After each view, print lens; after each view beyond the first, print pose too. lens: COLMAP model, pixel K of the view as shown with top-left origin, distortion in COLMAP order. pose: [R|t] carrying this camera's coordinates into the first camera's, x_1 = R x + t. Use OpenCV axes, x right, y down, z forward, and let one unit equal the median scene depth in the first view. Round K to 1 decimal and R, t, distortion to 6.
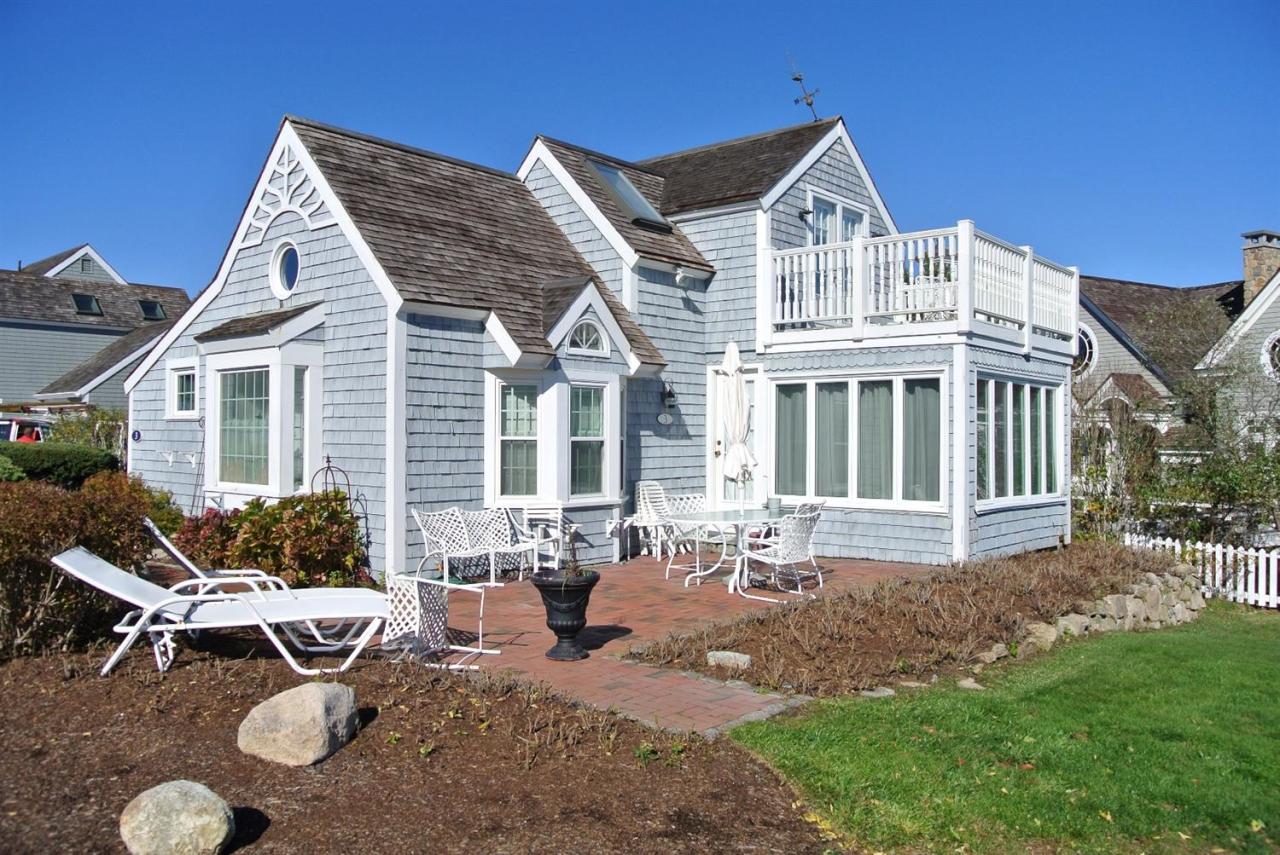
lens RADIAL K [[1012.4, 0, 640.0], [0, 1012.4, 427.5], [0, 0, 1]] dist [-0.104093, -0.000505]
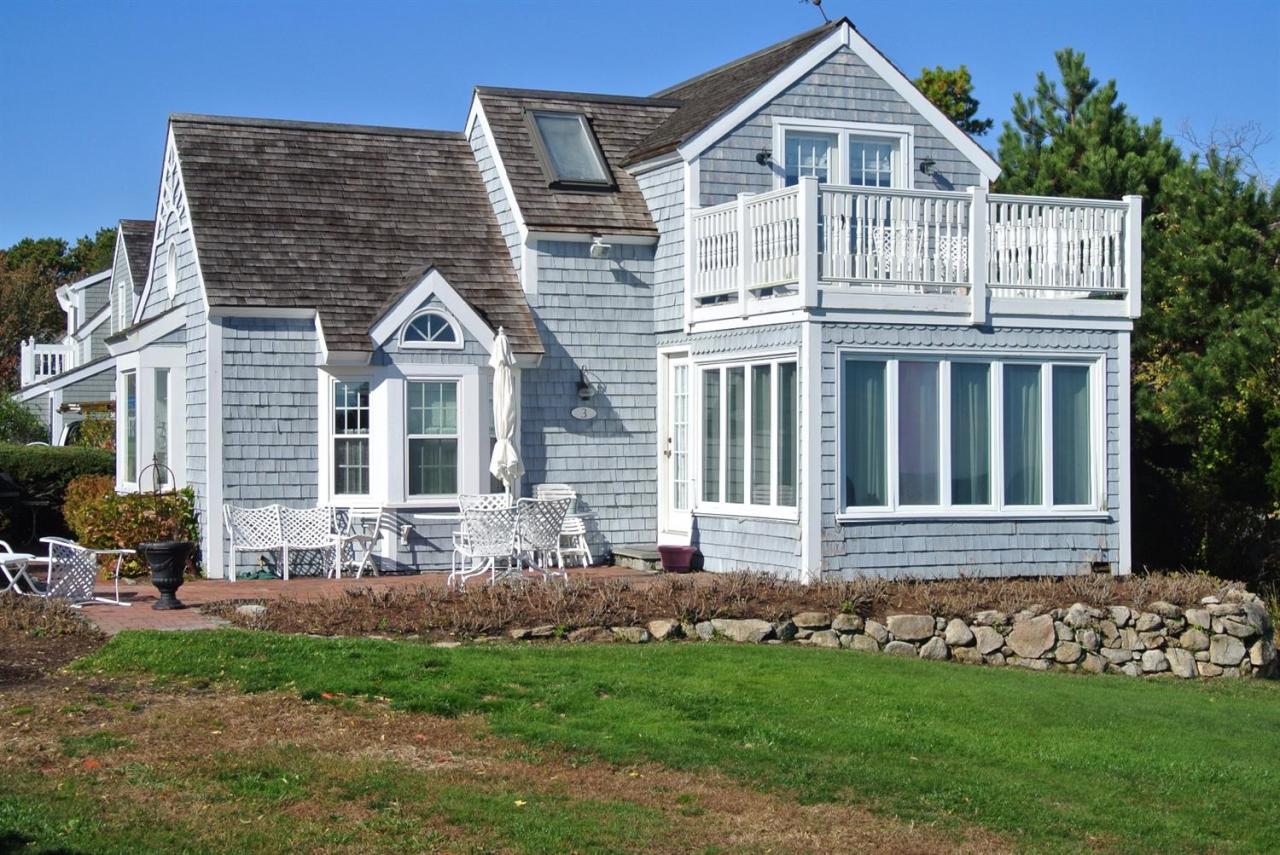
lens RADIAL K [[2027.2, 0, 640.0], [0, 2027.2, 427.5], [0, 0, 1]] dist [-0.049635, -0.049857]
pose [[0.893954, -0.009408, -0.448059, 0.940590], [0.010984, 0.999939, 0.000919, 0.003140], [0.448023, -0.005743, 0.894003, -0.586743]]
